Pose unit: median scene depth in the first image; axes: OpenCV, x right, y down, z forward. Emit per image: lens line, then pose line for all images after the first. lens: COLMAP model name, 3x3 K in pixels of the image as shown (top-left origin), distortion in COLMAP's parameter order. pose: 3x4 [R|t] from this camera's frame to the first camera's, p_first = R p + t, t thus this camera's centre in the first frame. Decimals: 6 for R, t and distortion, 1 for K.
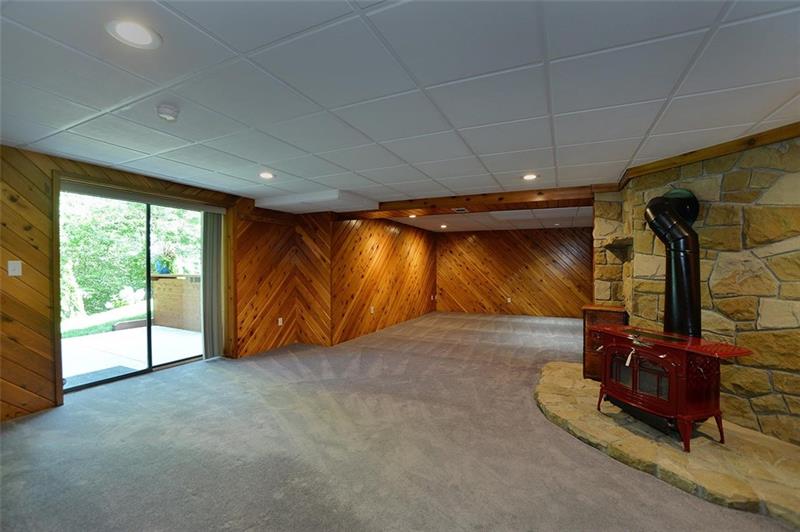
lens RADIAL K [[358.3, 0, 400.0], [0, 358.3, 266.0], [0, 0, 1]] dist [-0.001070, -0.000018]
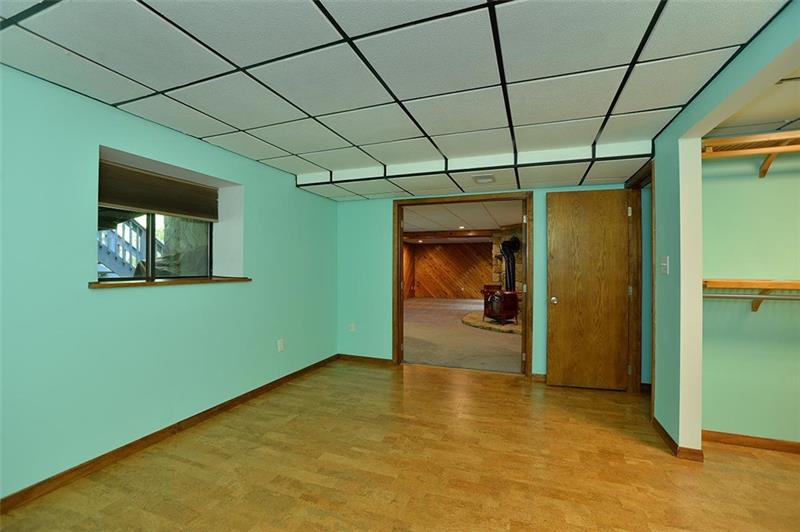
lens RADIAL K [[358.3, 0, 400.0], [0, 358.3, 266.0], [0, 0, 1]] dist [-0.001070, -0.000018]
pose [[0.996590, 0.003213, 0.082444, -0.102022], [-0.002904, 0.999988, -0.003876, 0.004506], [-0.082456, 0.003623, 0.996588, -0.580337]]
